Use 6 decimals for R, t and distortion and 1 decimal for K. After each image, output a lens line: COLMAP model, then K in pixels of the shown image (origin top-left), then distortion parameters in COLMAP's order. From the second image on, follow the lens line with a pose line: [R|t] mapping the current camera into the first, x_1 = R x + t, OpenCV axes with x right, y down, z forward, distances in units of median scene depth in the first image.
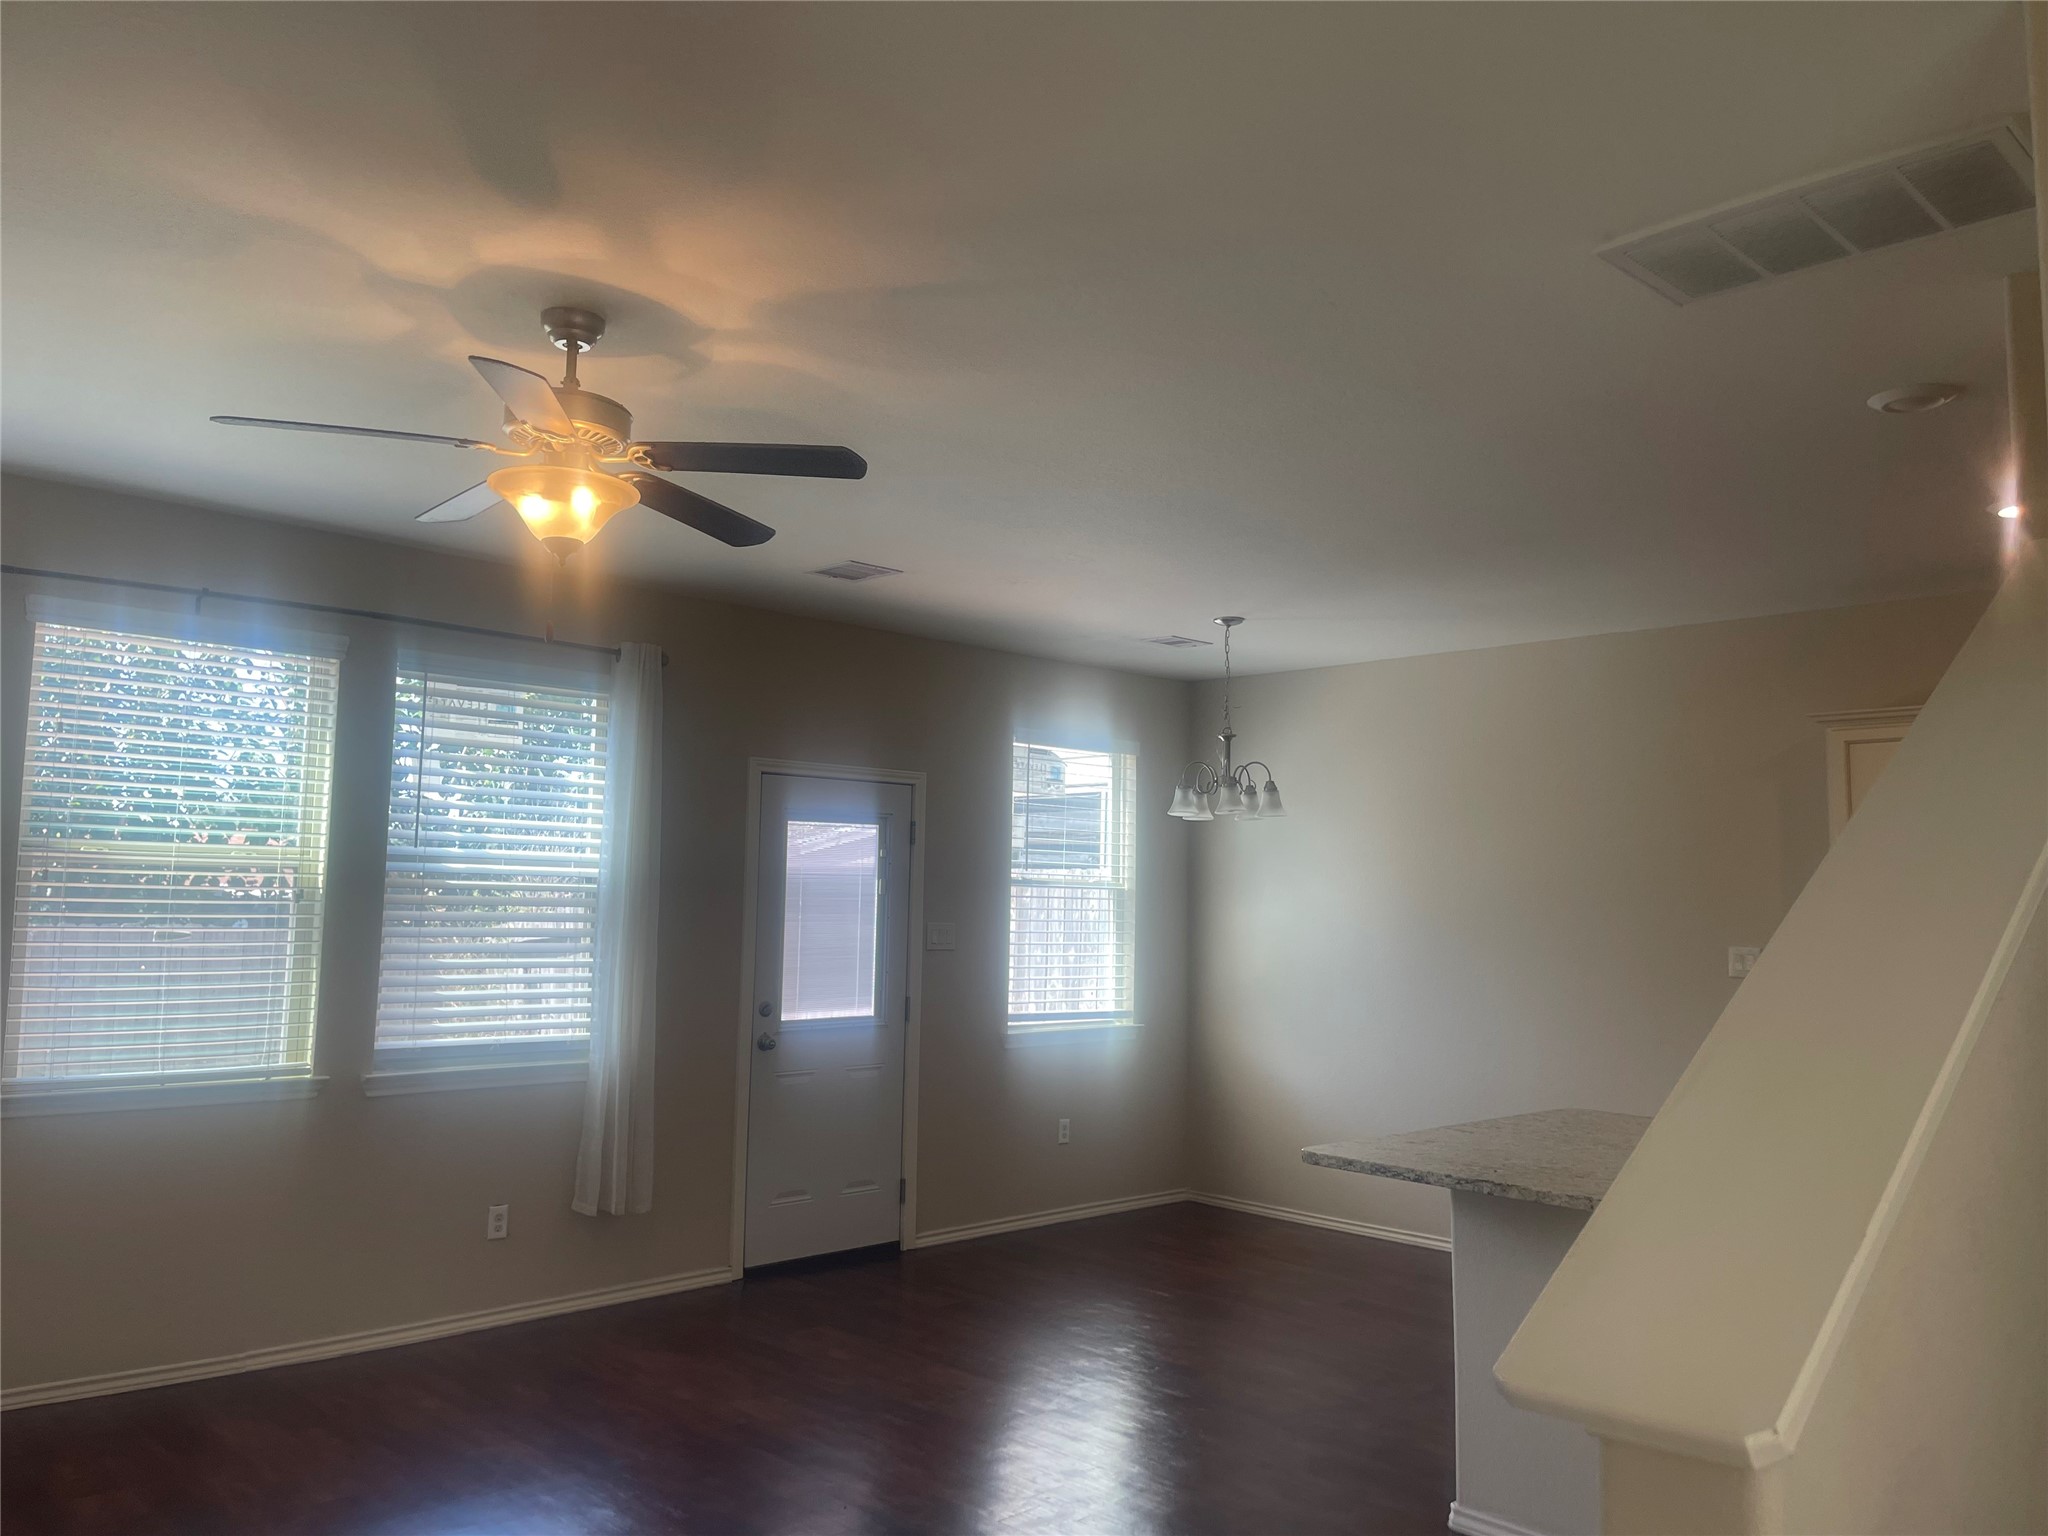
lens RADIAL K [[1546.3, 0, 1025.9], [0, 1546.3, 751.6], [0, 0, 1]] dist [0.059584, -0.068276]
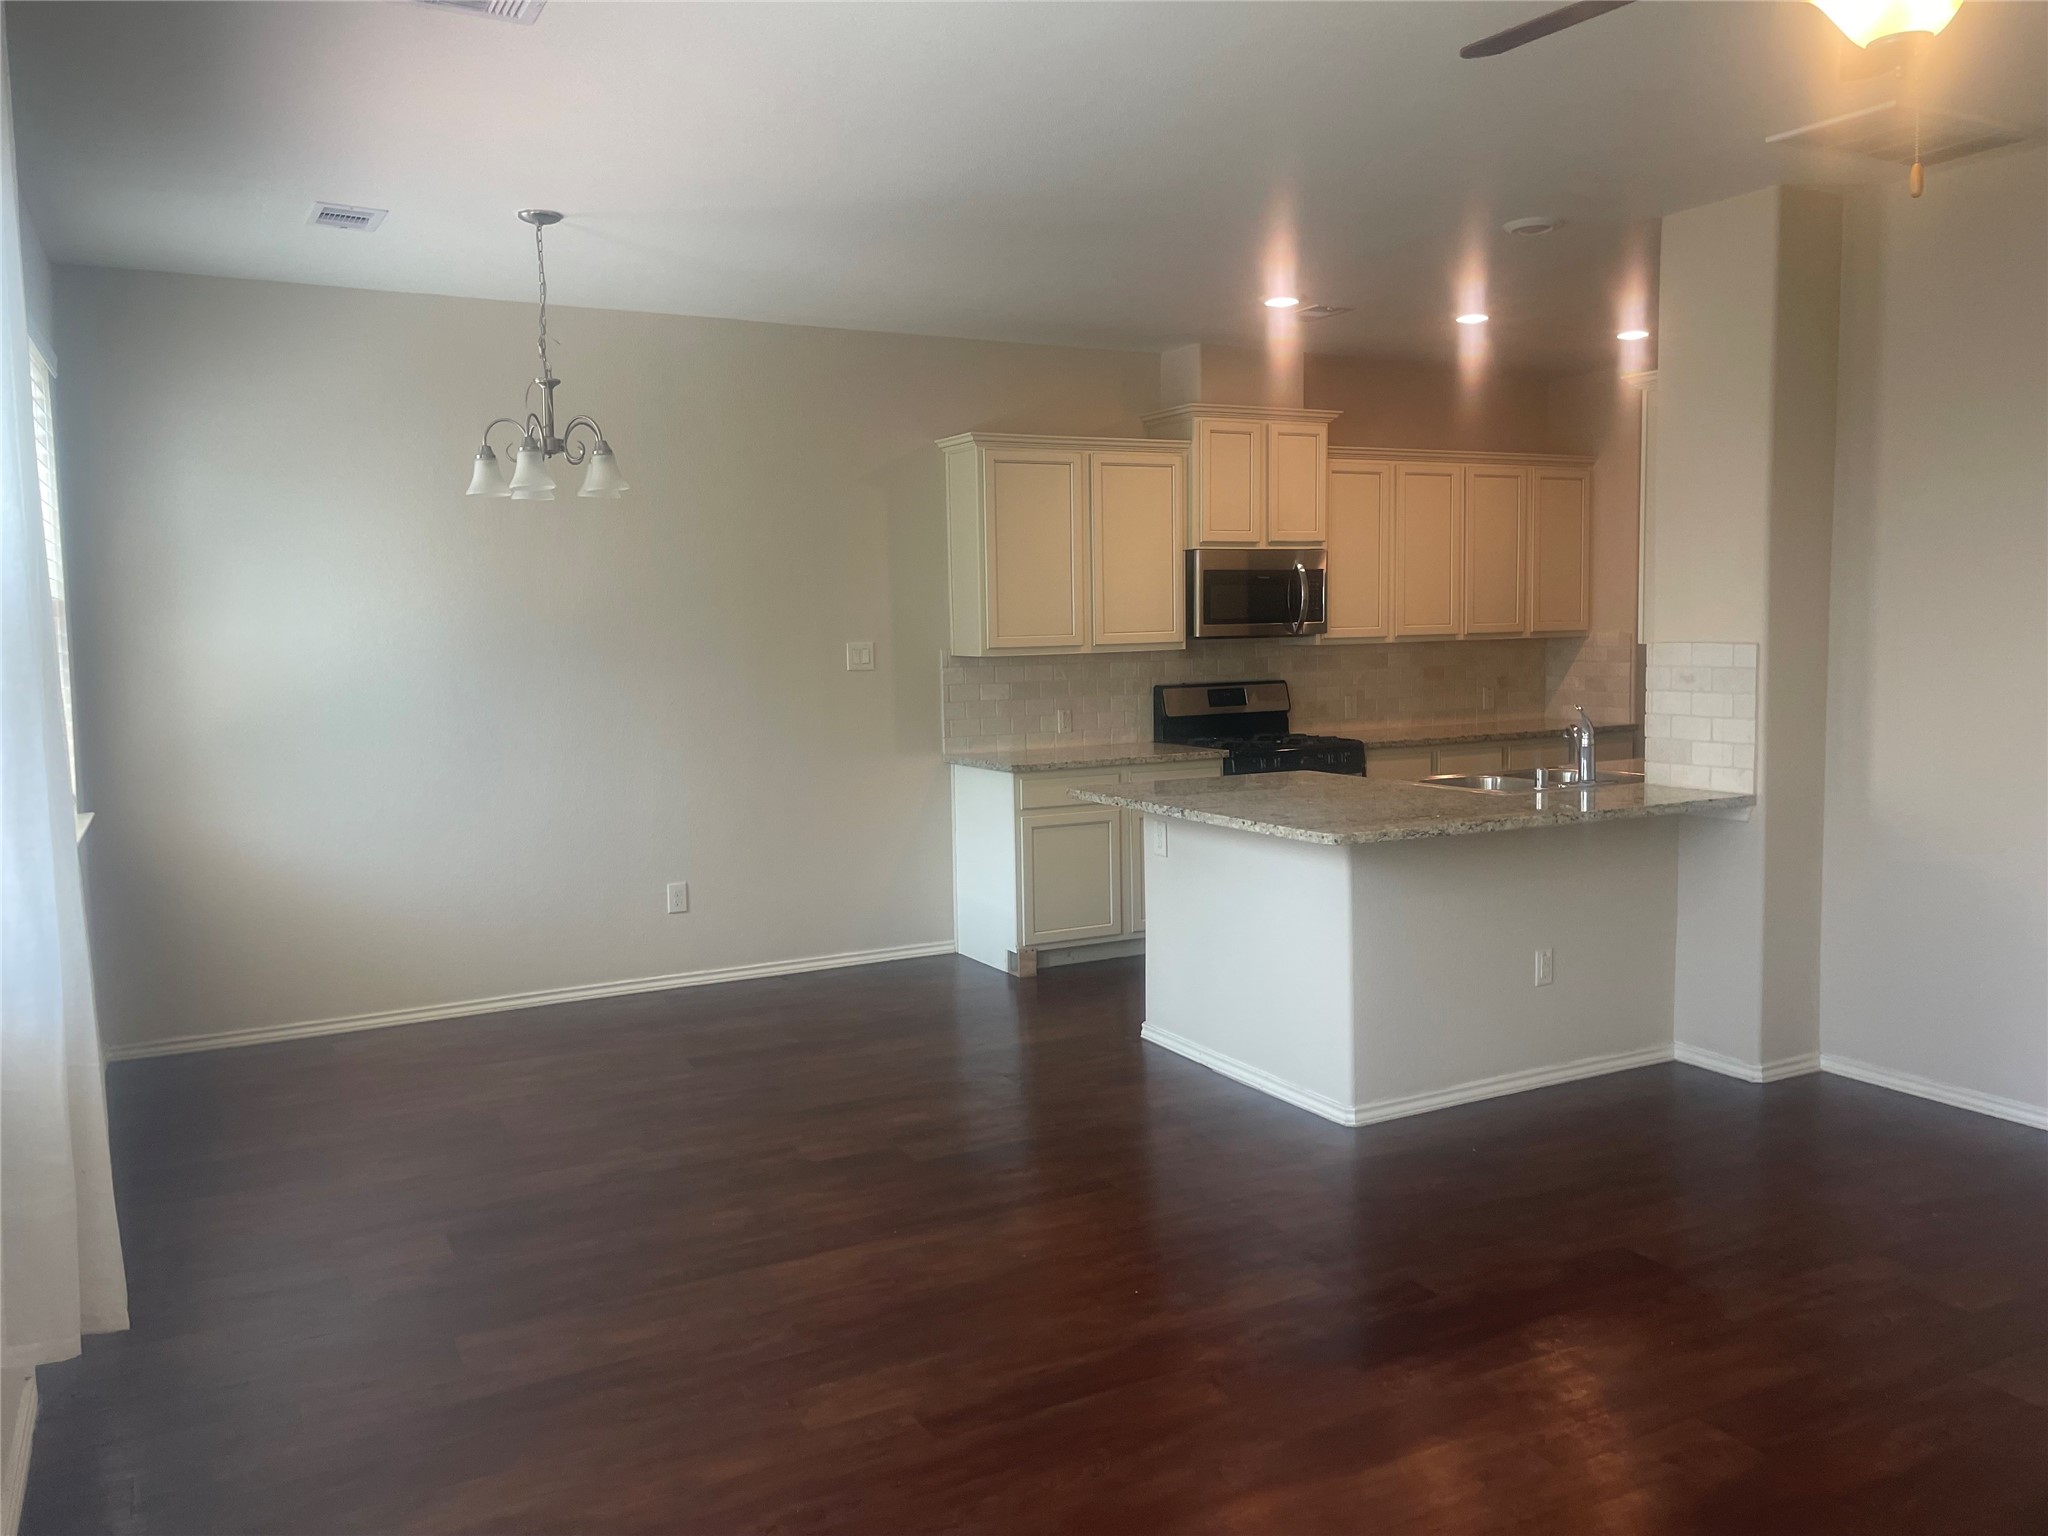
lens RADIAL K [[1546.3, 0, 1025.9], [0, 1546.3, 751.6], [0, 0, 1]] dist [0.059584, -0.068276]
pose [[0.278185, -0.097275, 0.955589, -0.549812], [-0.075760, 0.989537, 0.122786, 0.059454], [-0.957535, -0.106553, 0.267905, 0.593063]]
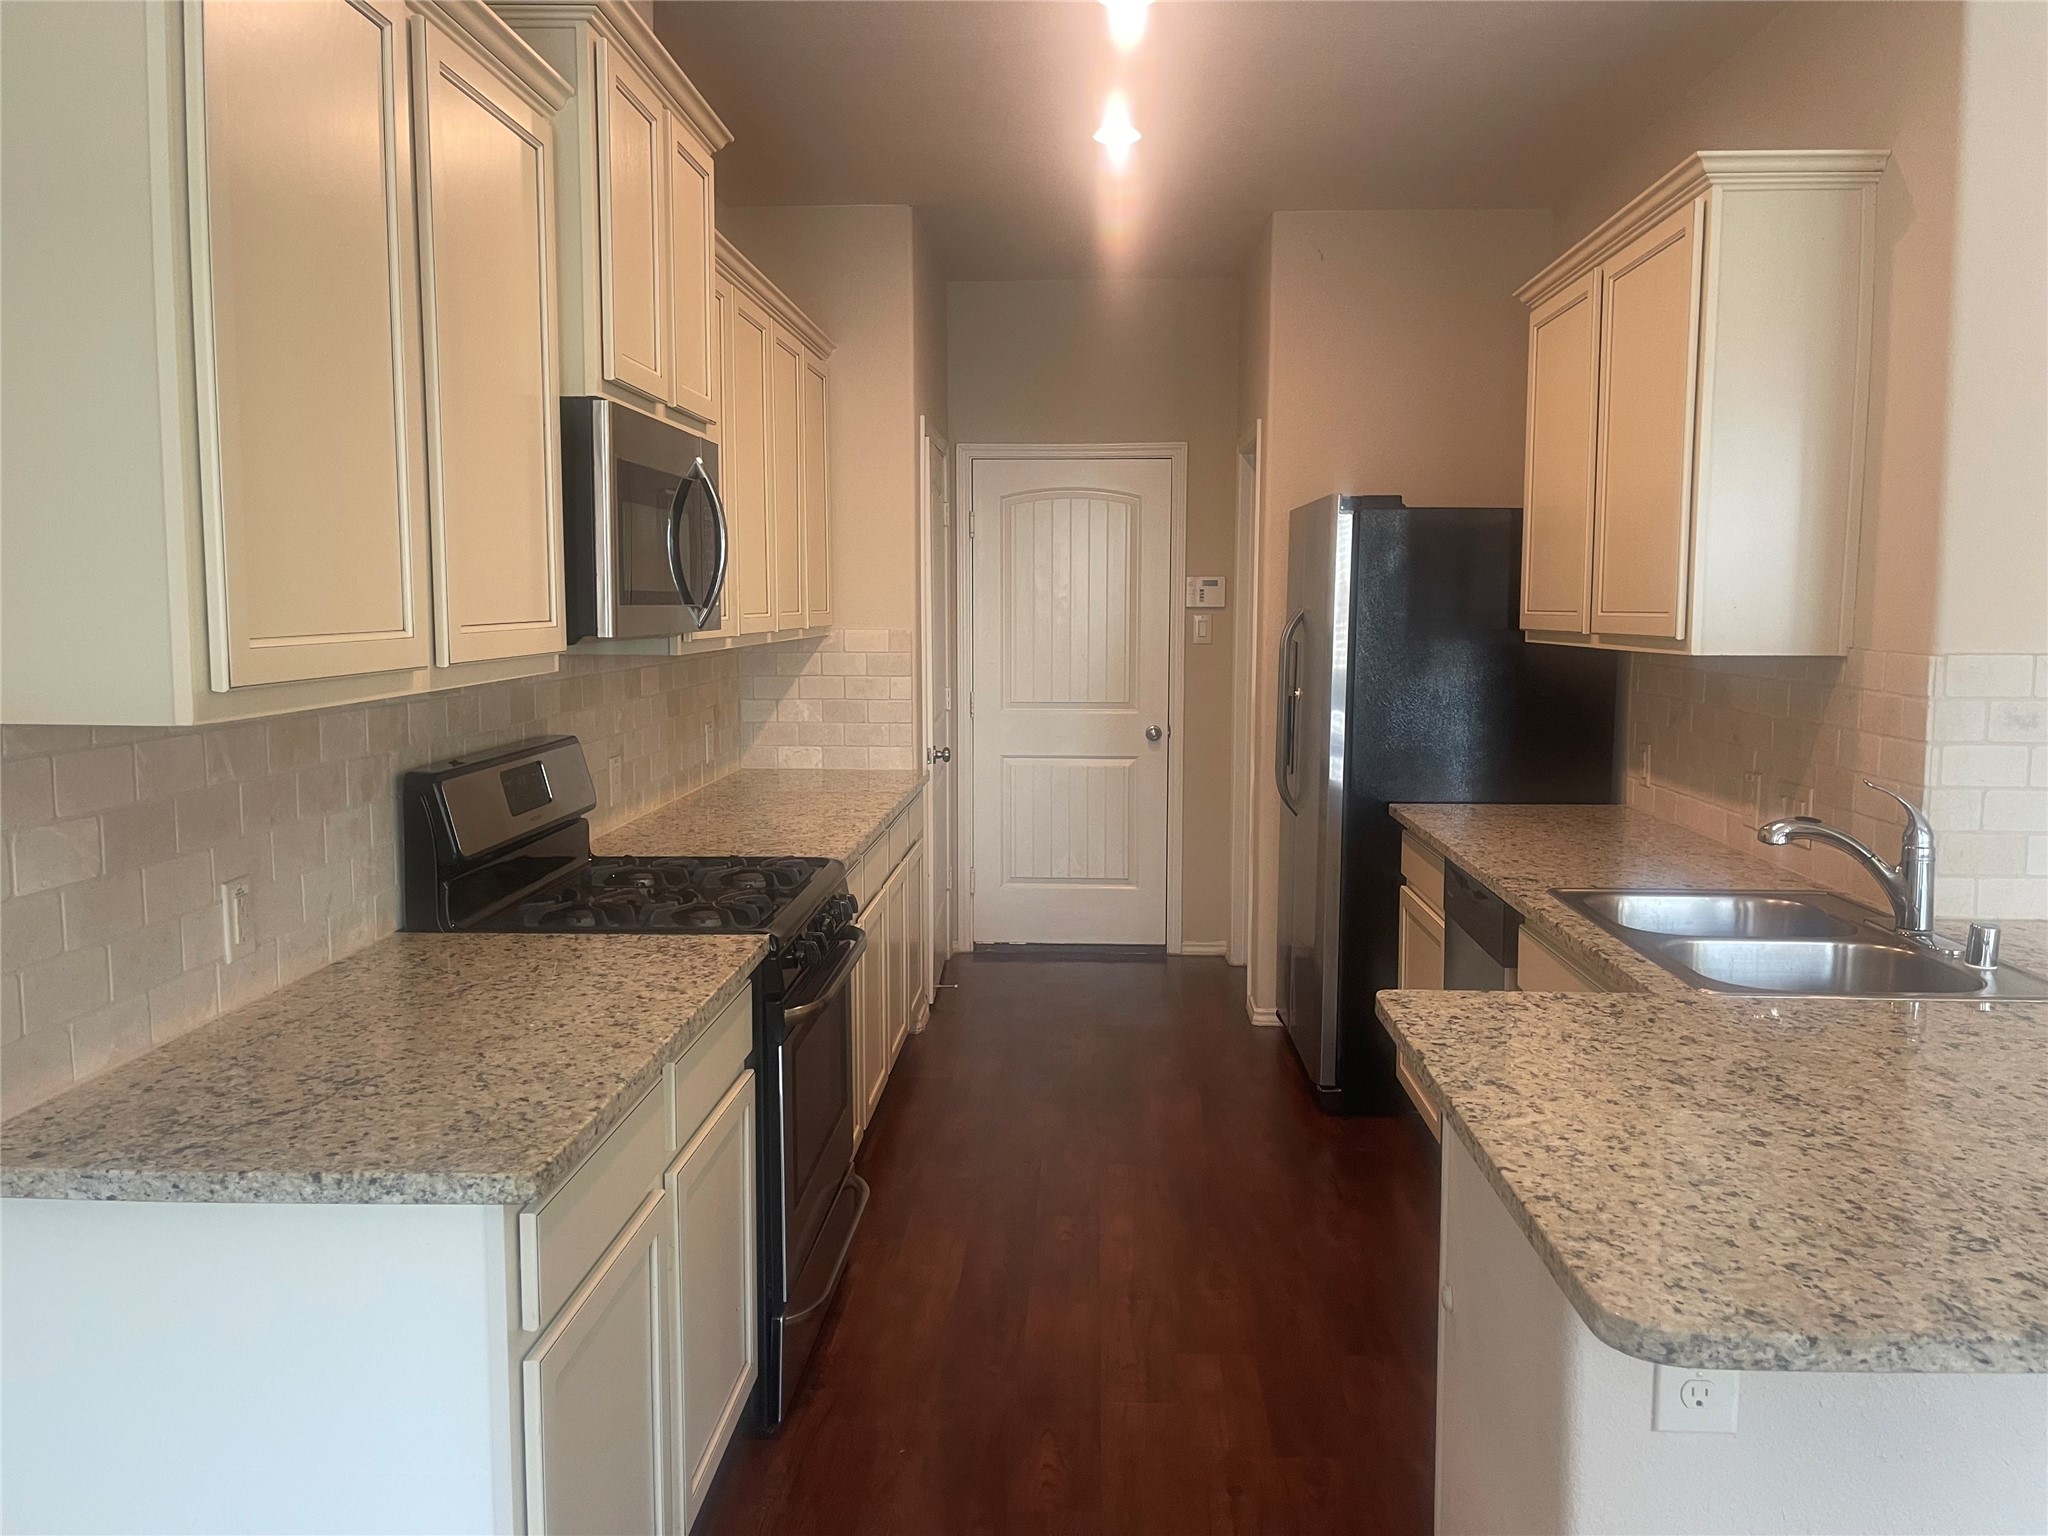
lens RADIAL K [[1546.3, 0, 1025.9], [0, 1546.3, 751.6], [0, 0, 1]] dist [0.059584, -0.068276]
pose [[-0.685365, -0.085182, 0.723200, 0.195520], [-0.084462, 0.995731, 0.037238, 0.111327], [-0.723285, -0.035561, -0.689634, 0.994040]]
